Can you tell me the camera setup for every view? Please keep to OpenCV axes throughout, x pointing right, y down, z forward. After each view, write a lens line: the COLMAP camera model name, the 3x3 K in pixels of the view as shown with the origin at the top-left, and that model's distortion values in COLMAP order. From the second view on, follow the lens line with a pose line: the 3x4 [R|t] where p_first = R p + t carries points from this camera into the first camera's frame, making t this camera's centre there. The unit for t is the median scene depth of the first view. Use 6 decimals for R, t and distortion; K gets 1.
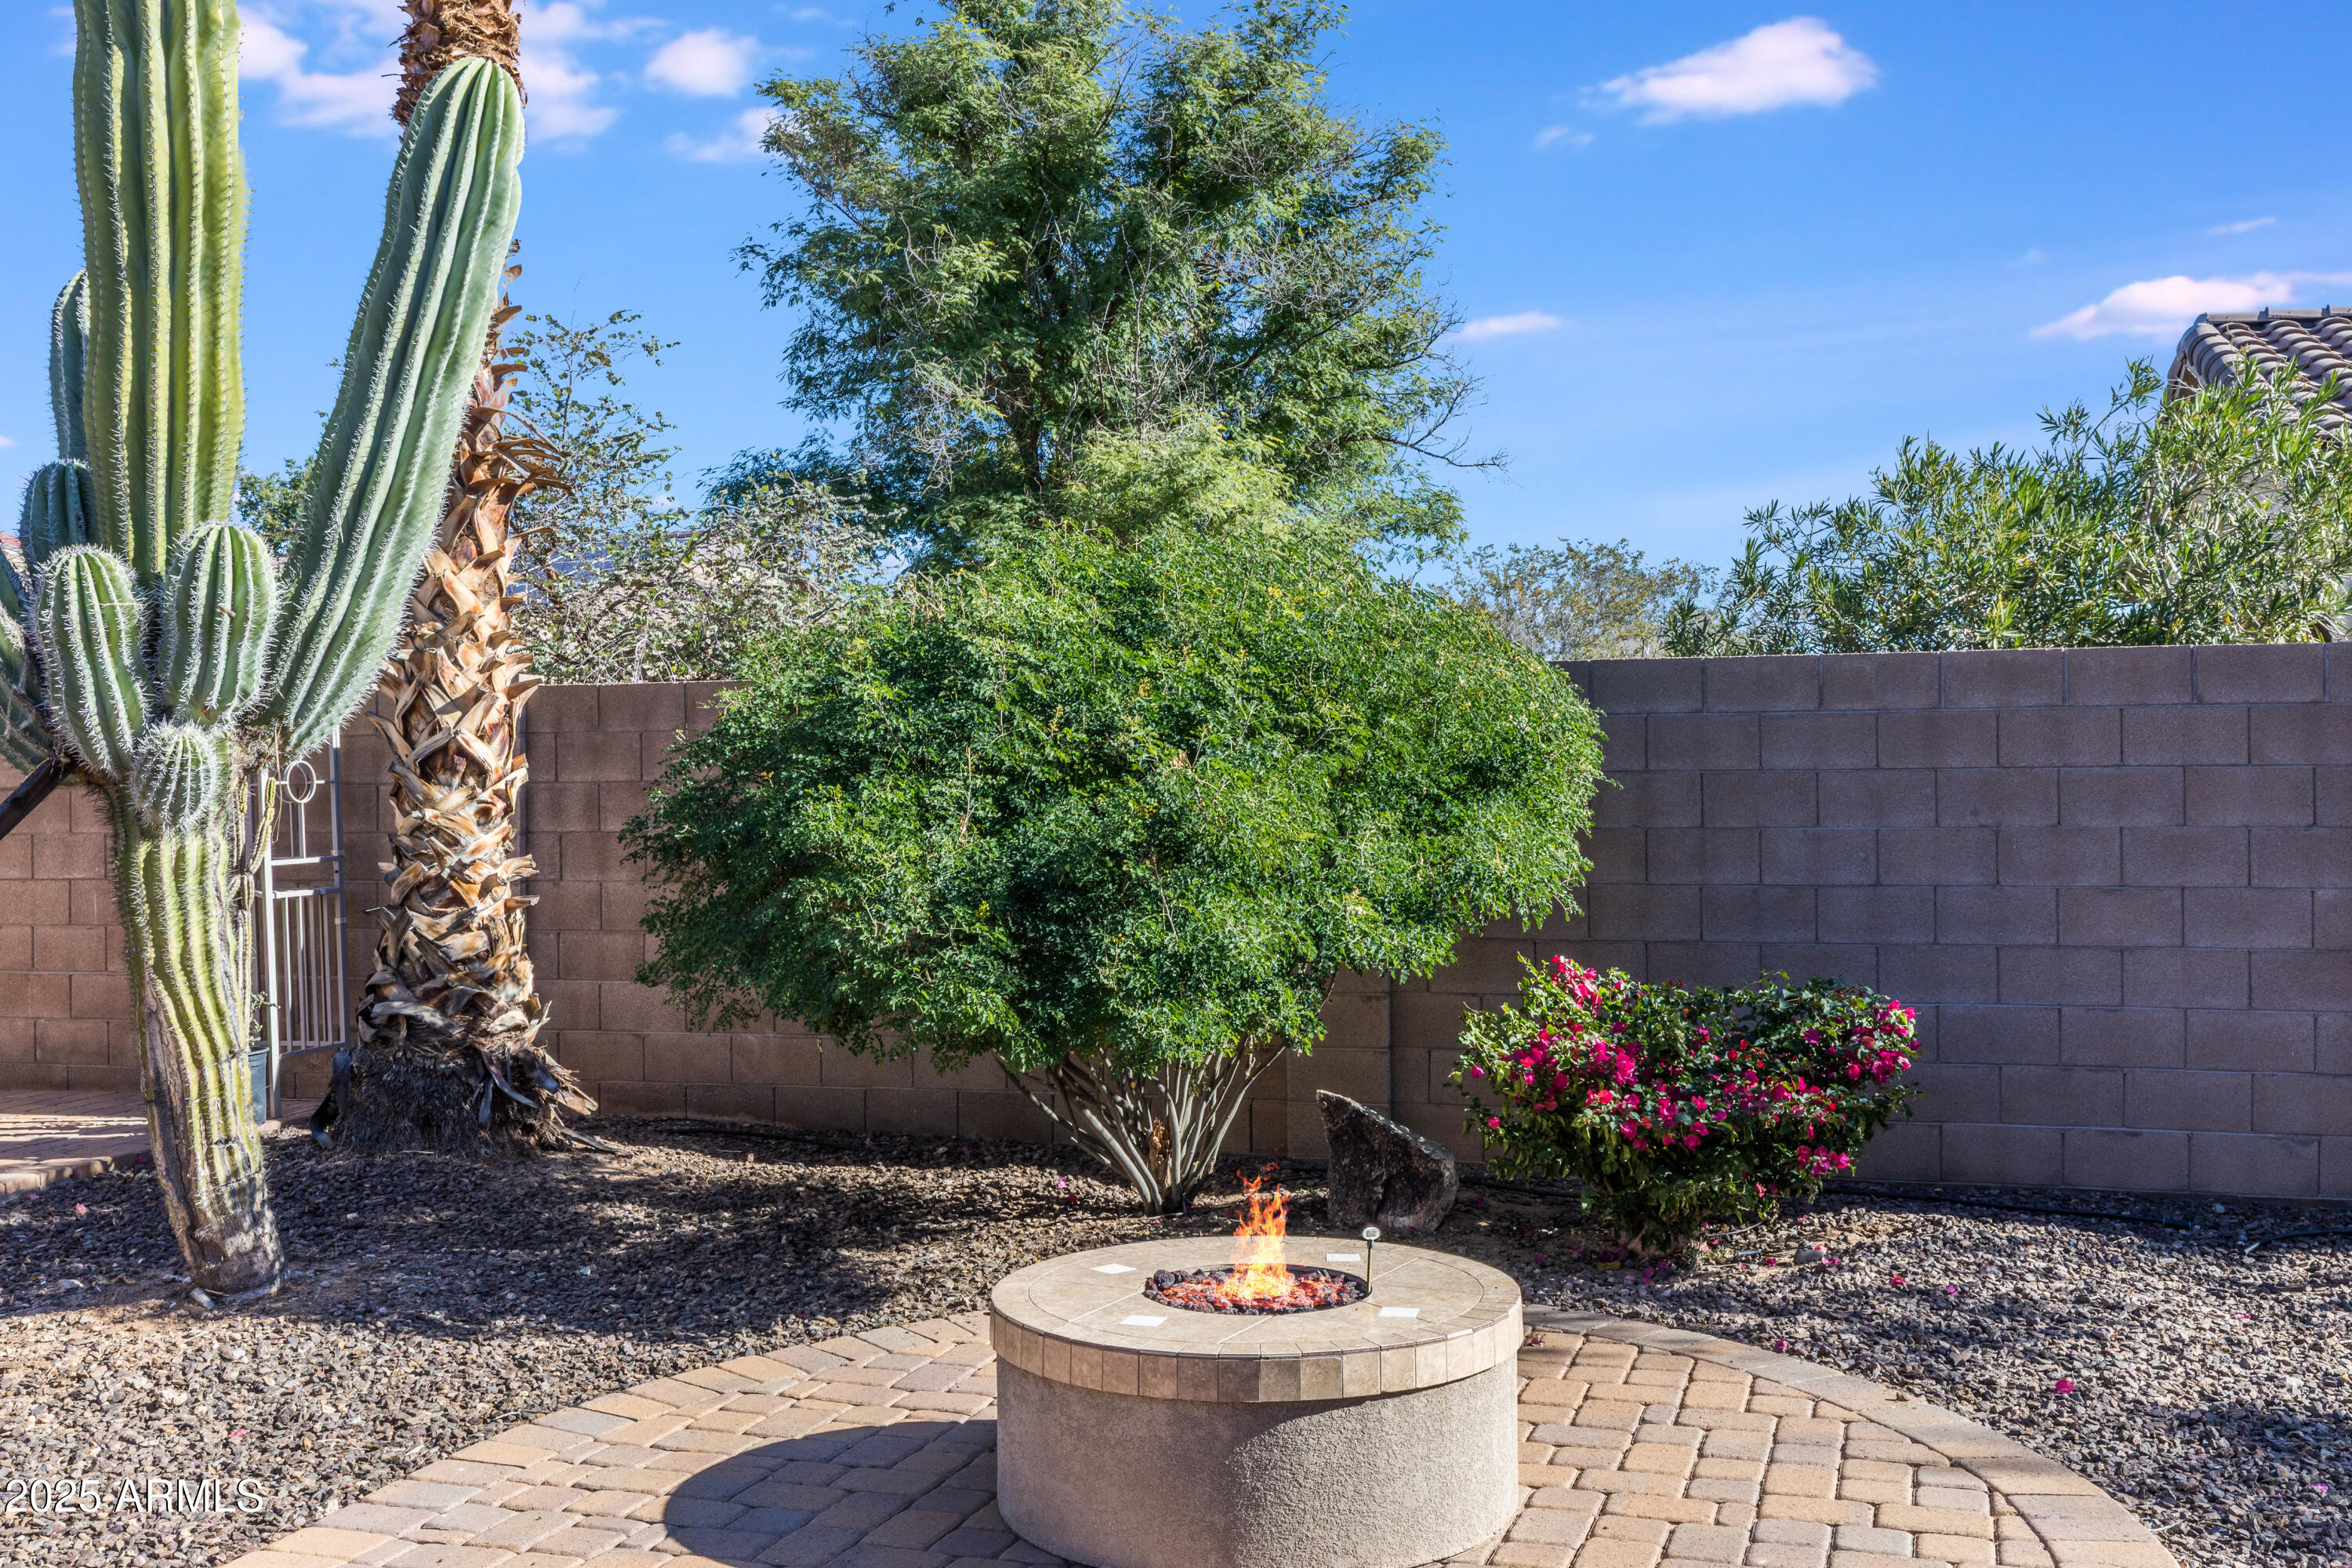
lens RADIAL K [[2253.8, 0, 1166.8], [0, 2253.8, 782.6], [0, 0, 1]] dist [0.031877, 0.000000]
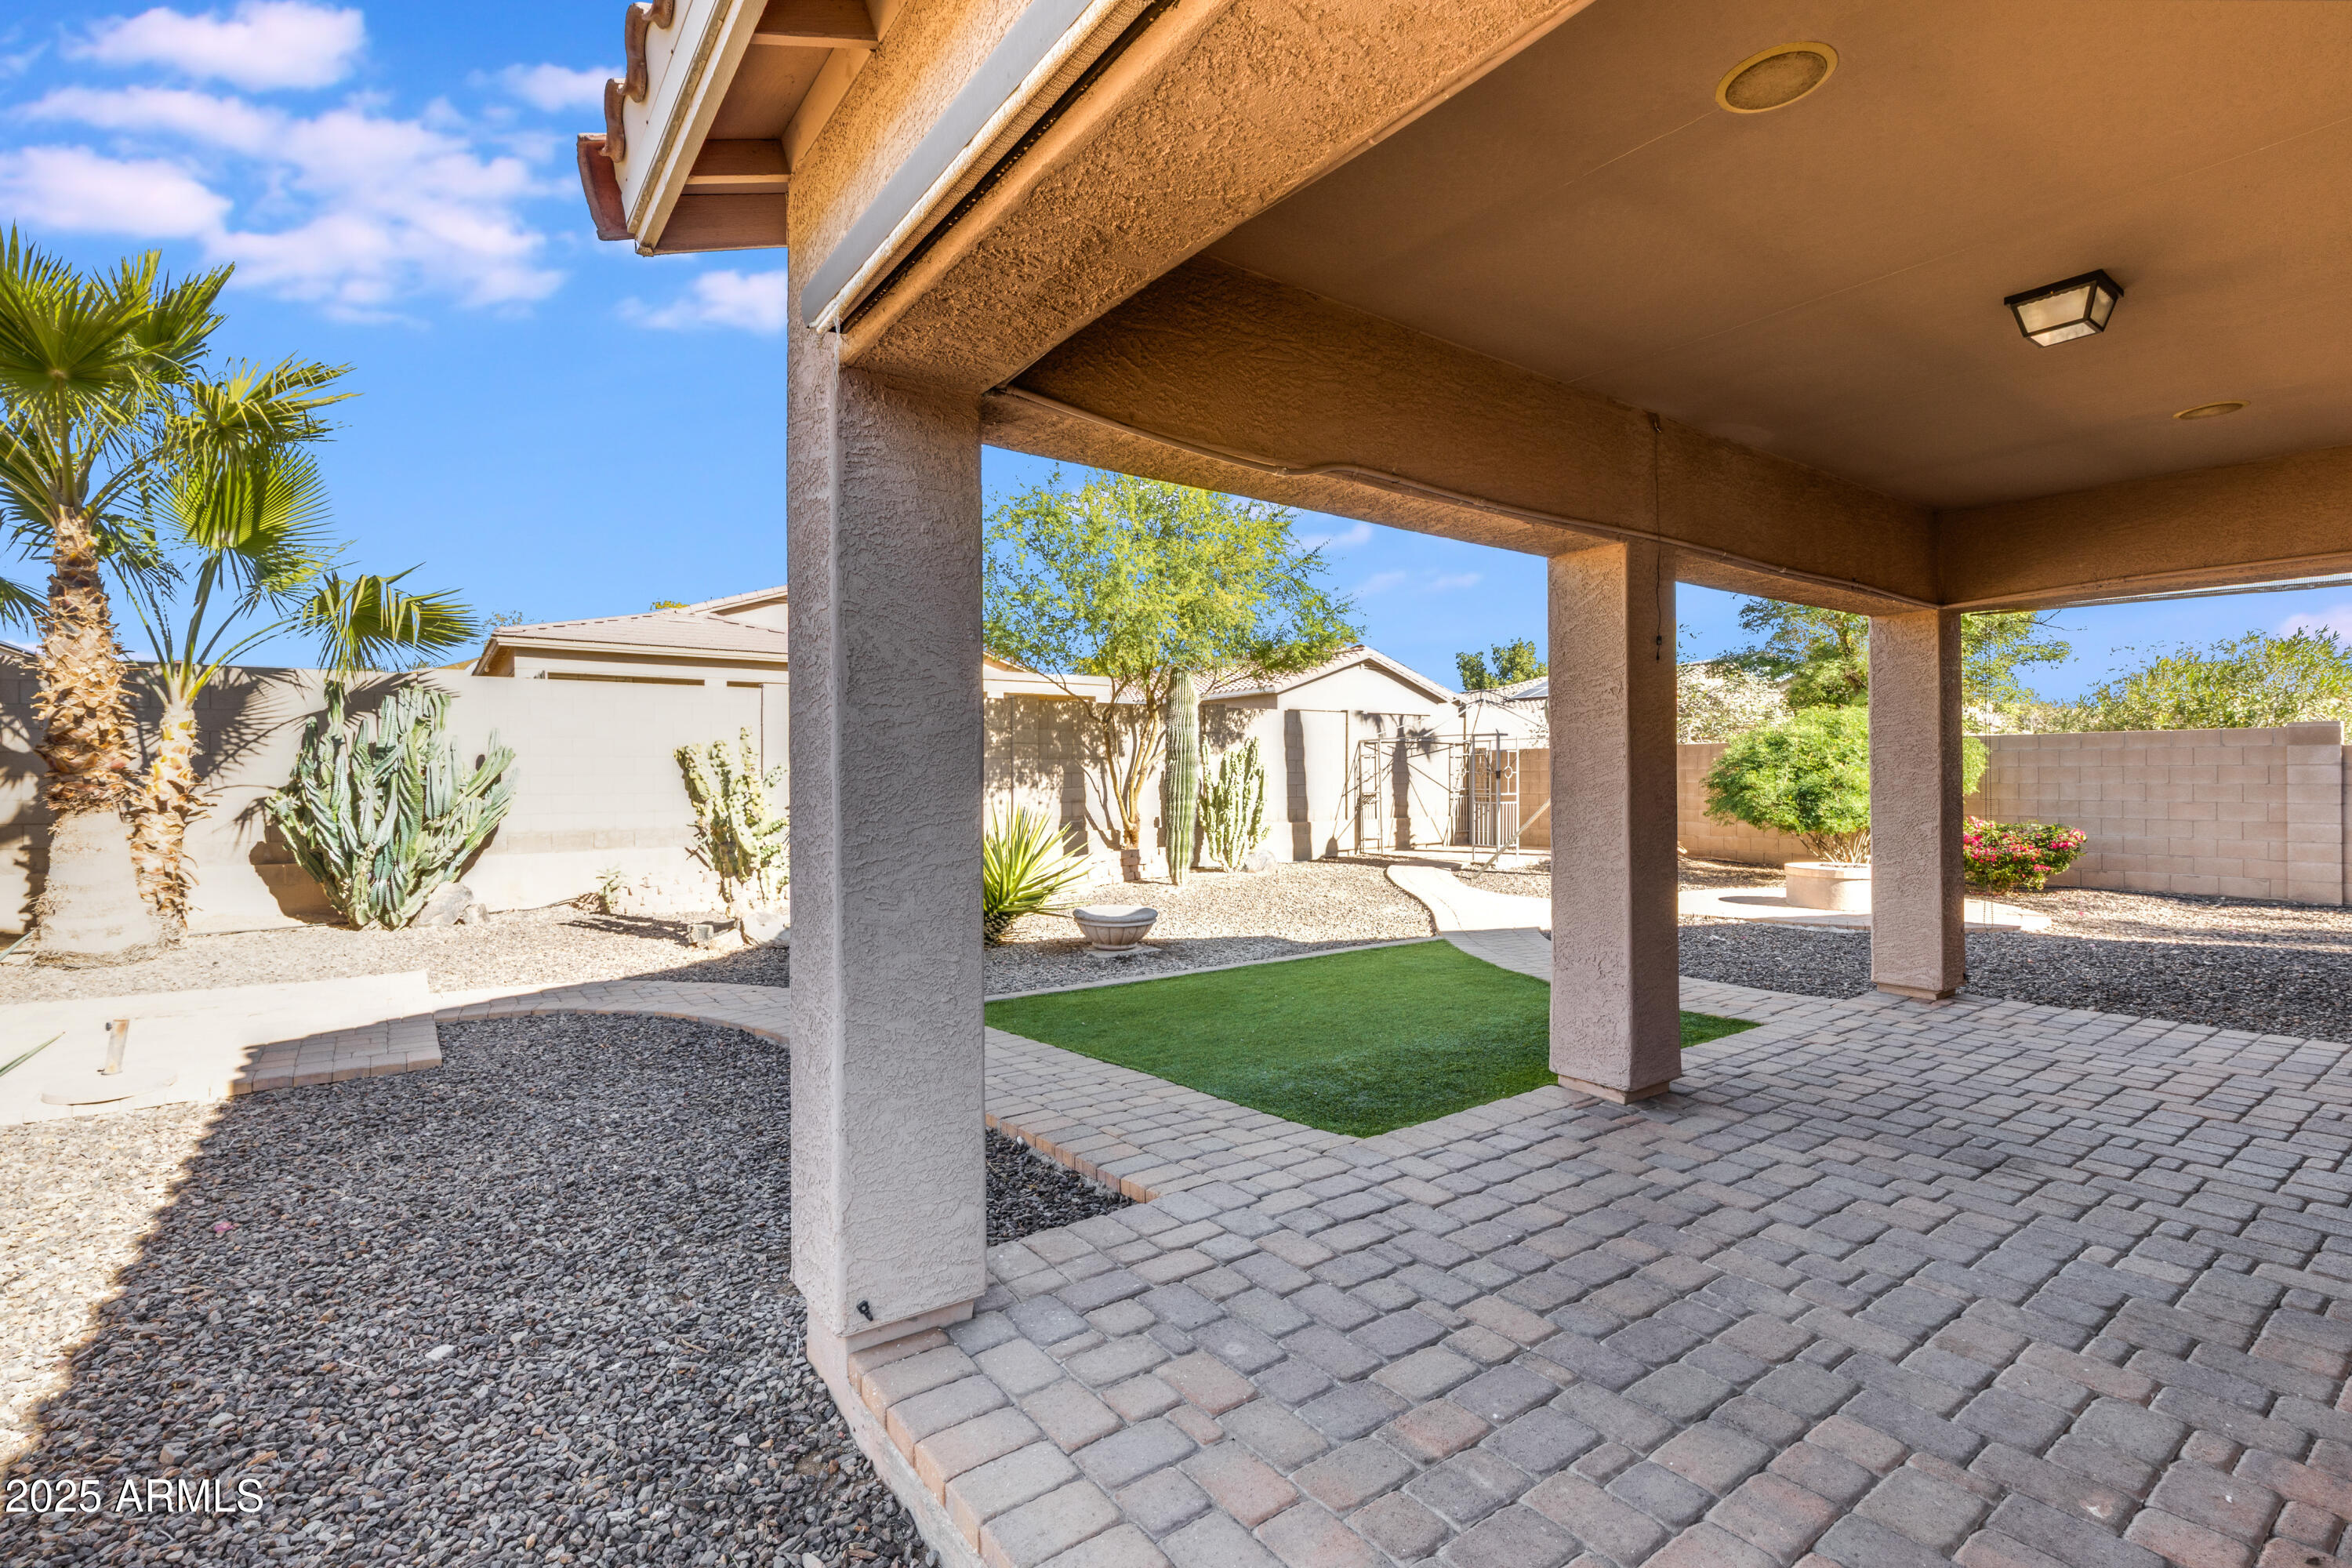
lens RADIAL K [[1049.3, 0, 1193.2], [0, 1049.3, 771.3], [0, 0, 1]] dist [0.004906, 0.001010]
pose [[0.800671, 0.003342, -0.599094, 0.200967], [-0.001273, 0.999992, 0.003877, -0.003810], [0.599102, -0.002342, 0.800669, -1.271589]]
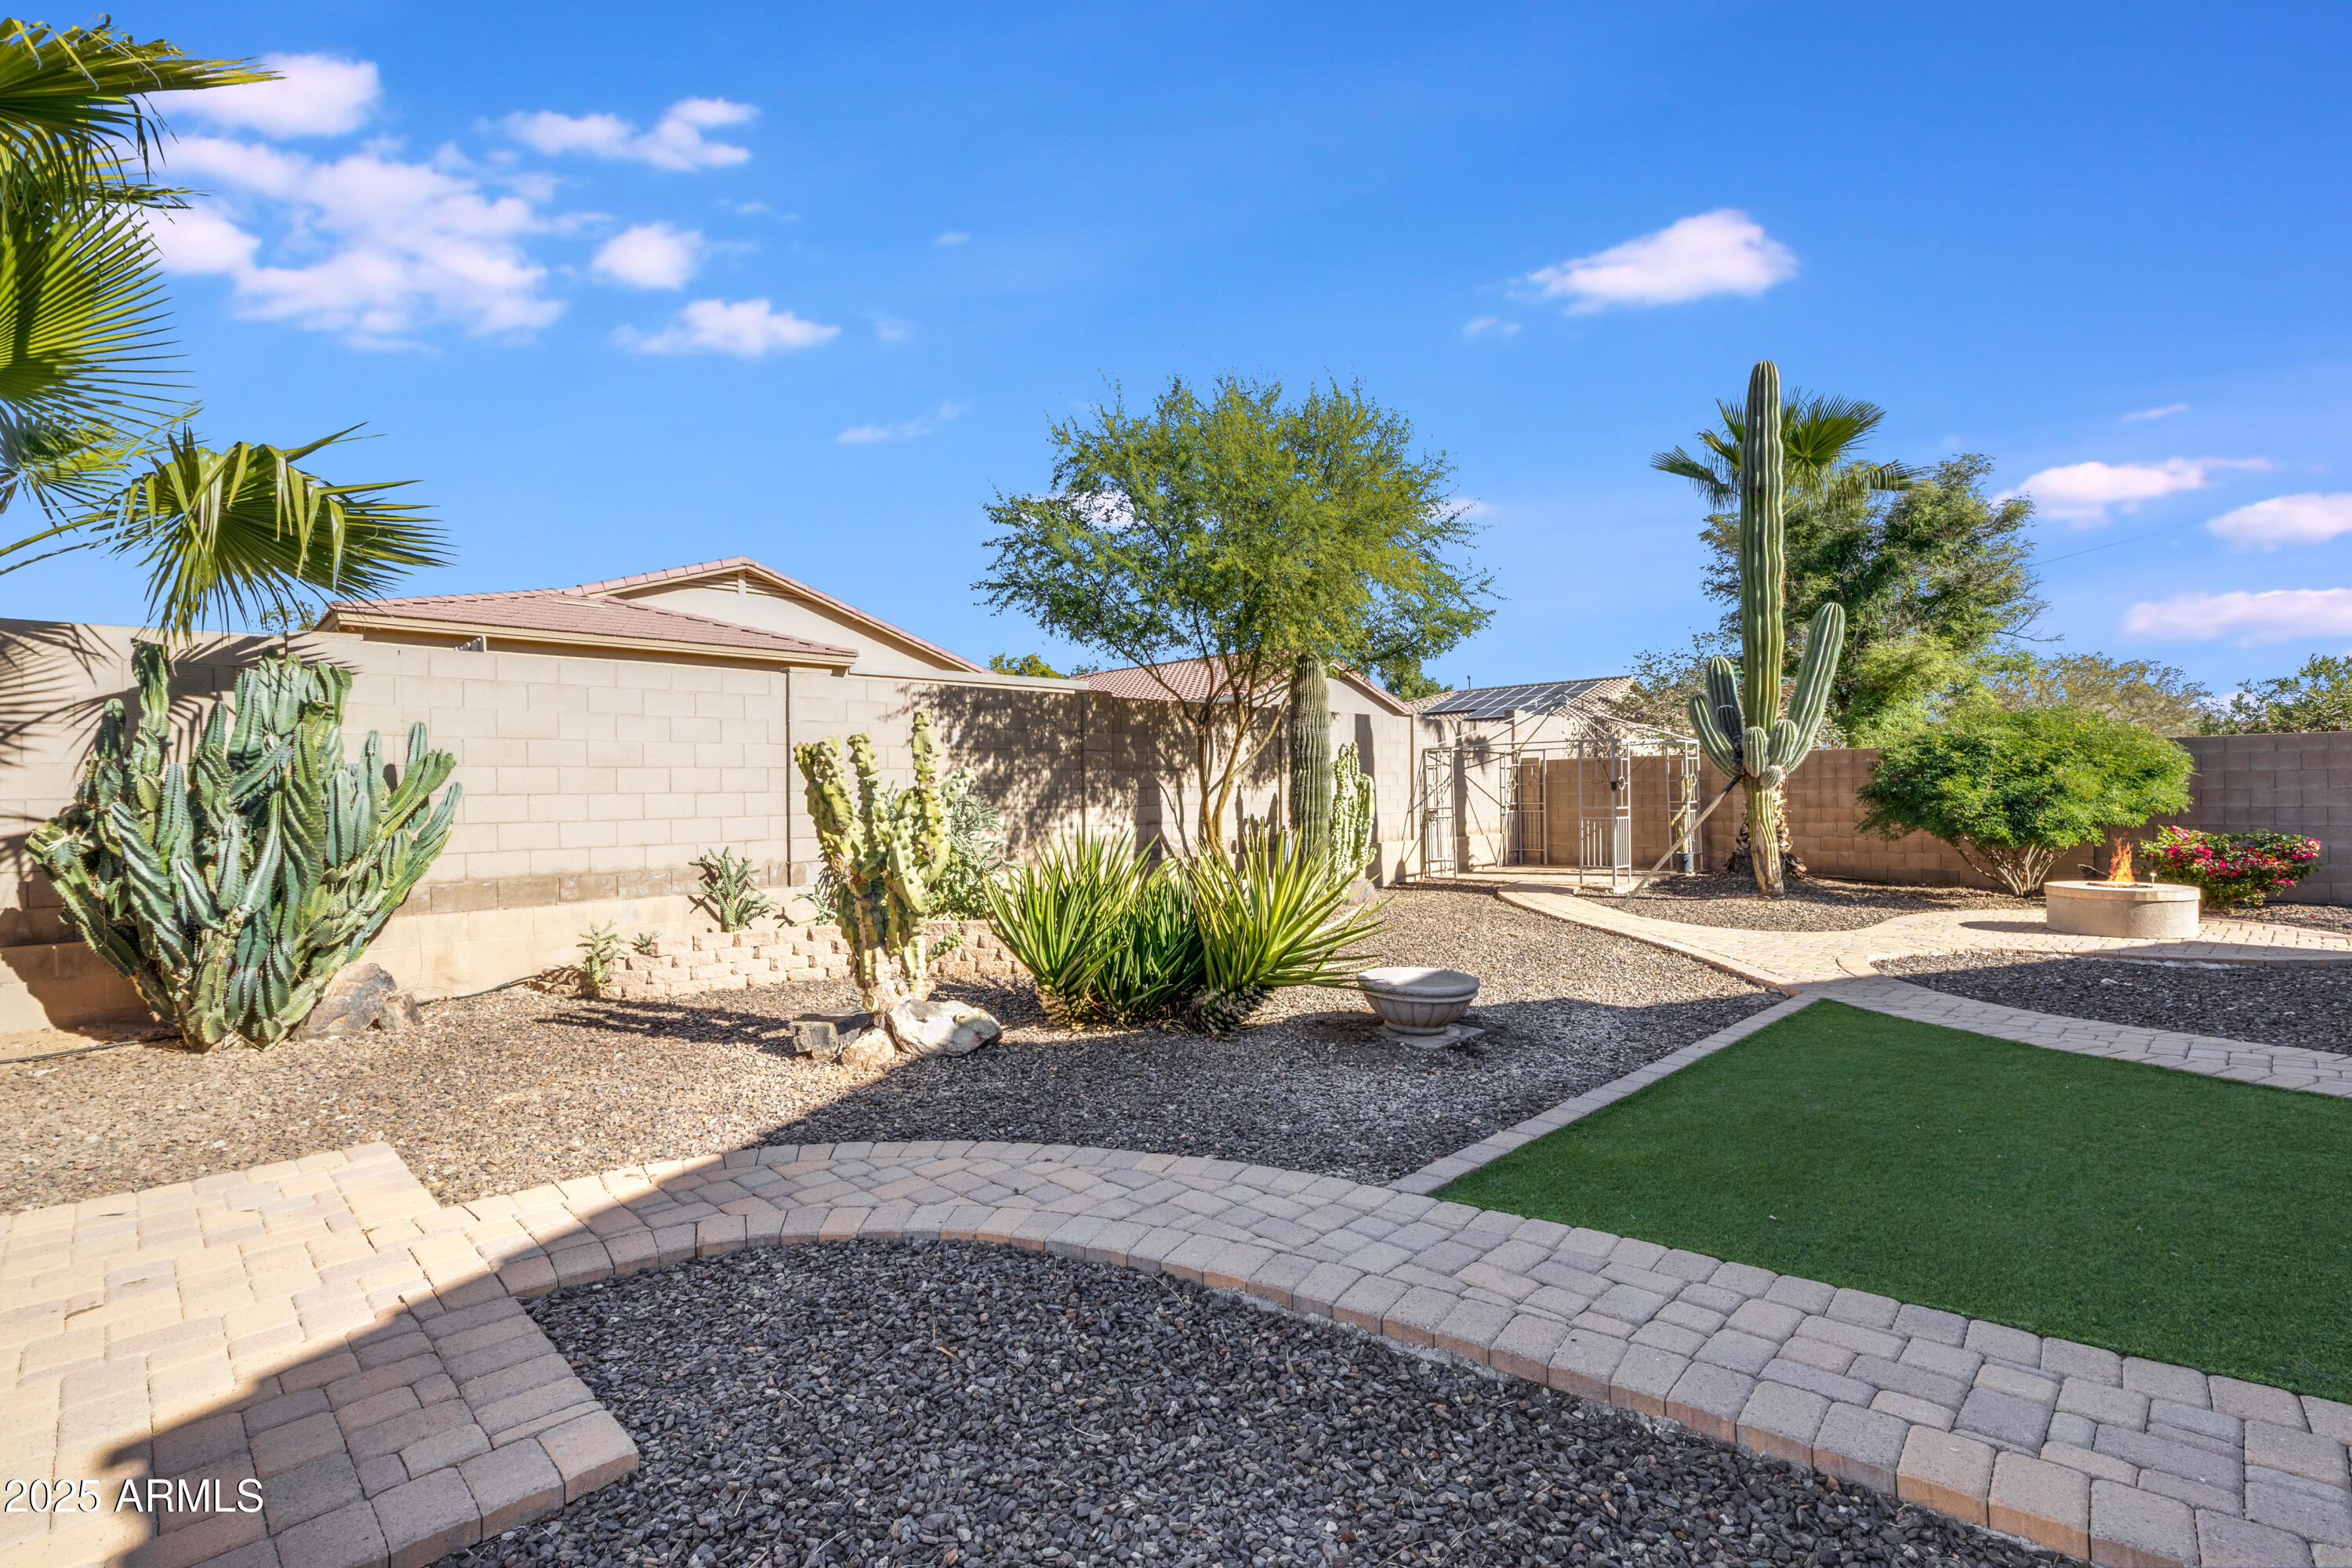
lens RADIAL K [[1049.3, 0, 1195.1], [0, 1049.3, 786.1], [0, 0, 1]] dist [0.004906, 0.001010]
pose [[0.881622, -0.006674, -0.471909, -0.407122], [0.007531, 0.999972, -0.000073, 0.006189], [0.471896, -0.003490, 0.881647, -1.189644]]
